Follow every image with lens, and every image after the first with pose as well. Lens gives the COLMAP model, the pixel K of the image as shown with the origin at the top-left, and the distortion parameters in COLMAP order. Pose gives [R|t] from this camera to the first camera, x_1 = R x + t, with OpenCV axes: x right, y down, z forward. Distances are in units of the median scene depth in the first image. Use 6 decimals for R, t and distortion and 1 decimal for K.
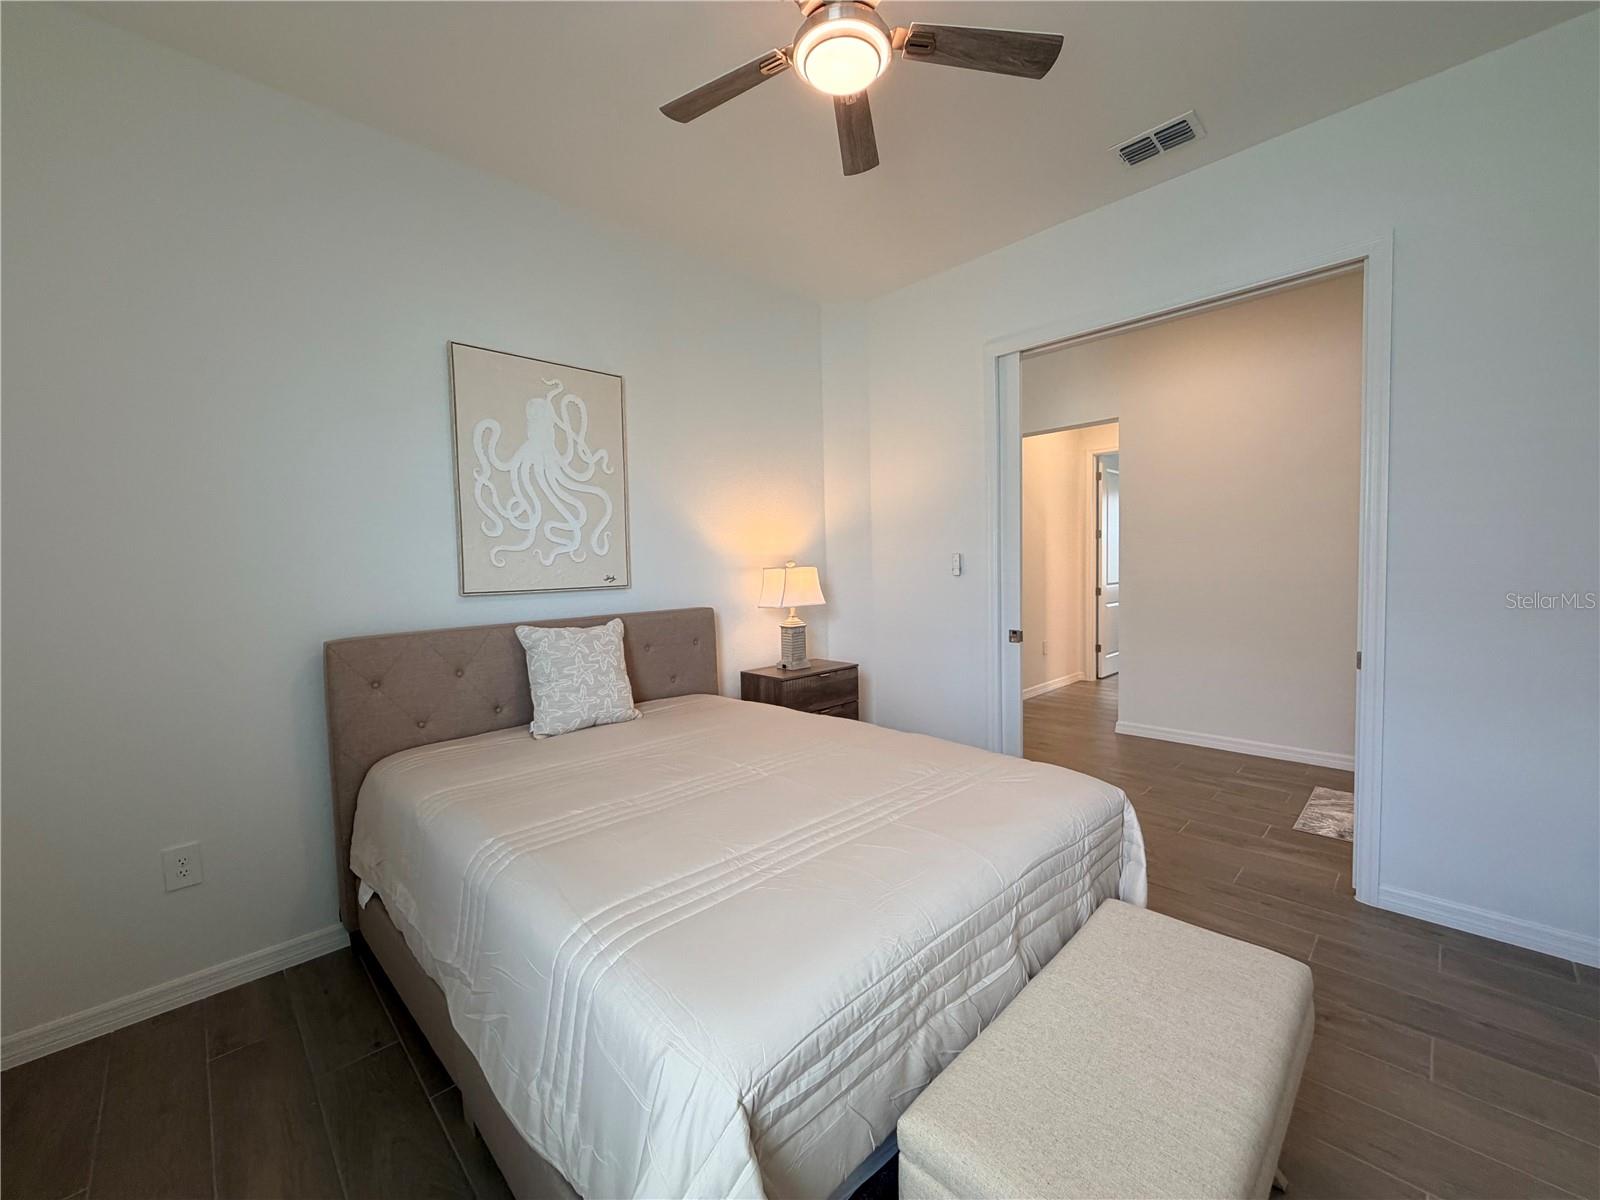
lens RADIAL K [[637.5, 0, 793.8], [0, 637.5, 594.3], [0, 0, 1]] dist [0.000756, -0.000159]
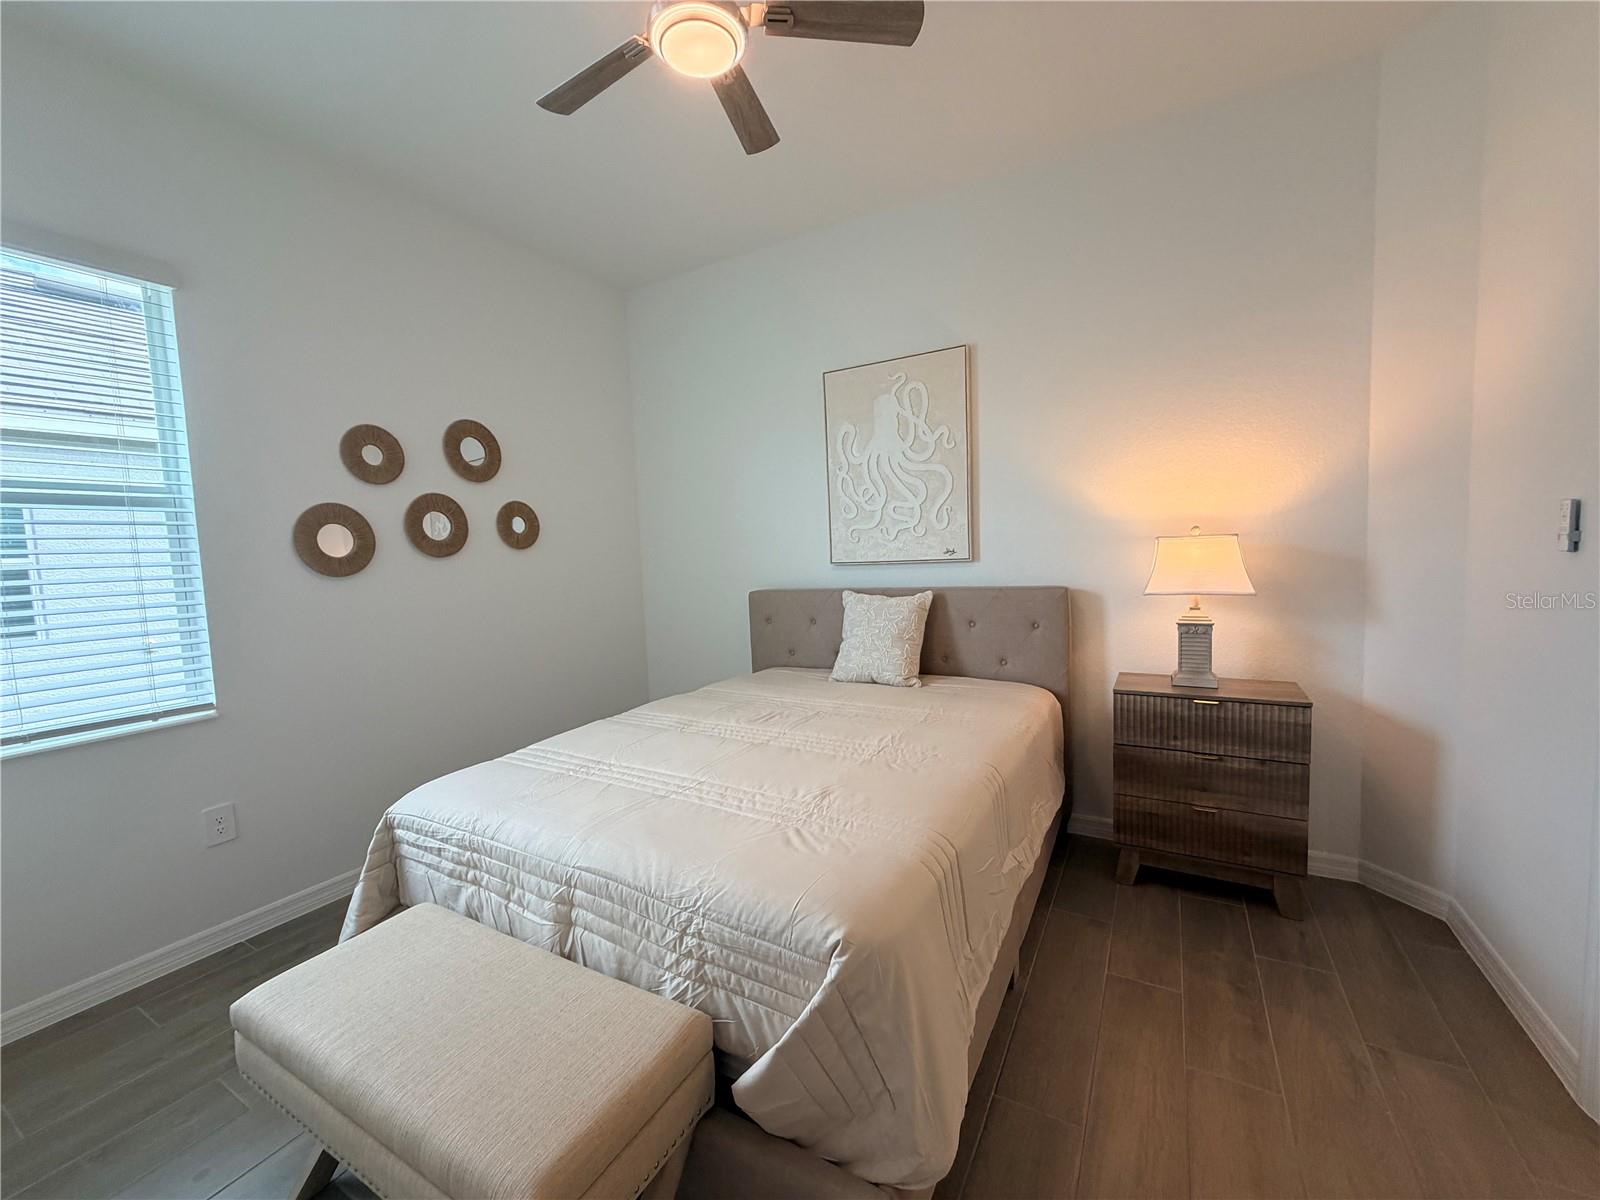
lens RADIAL K [[637.5, 0, 796.5], [0, 637.5, 596.6], [0, 0, 1]] dist [0.000756, -0.000159]
pose [[0.269796, 0.082282, -0.959395, 0.689377], [-0.009626, 0.996523, 0.082759, -0.038360], [0.962869, -0.013093, 0.269650, 0.528851]]
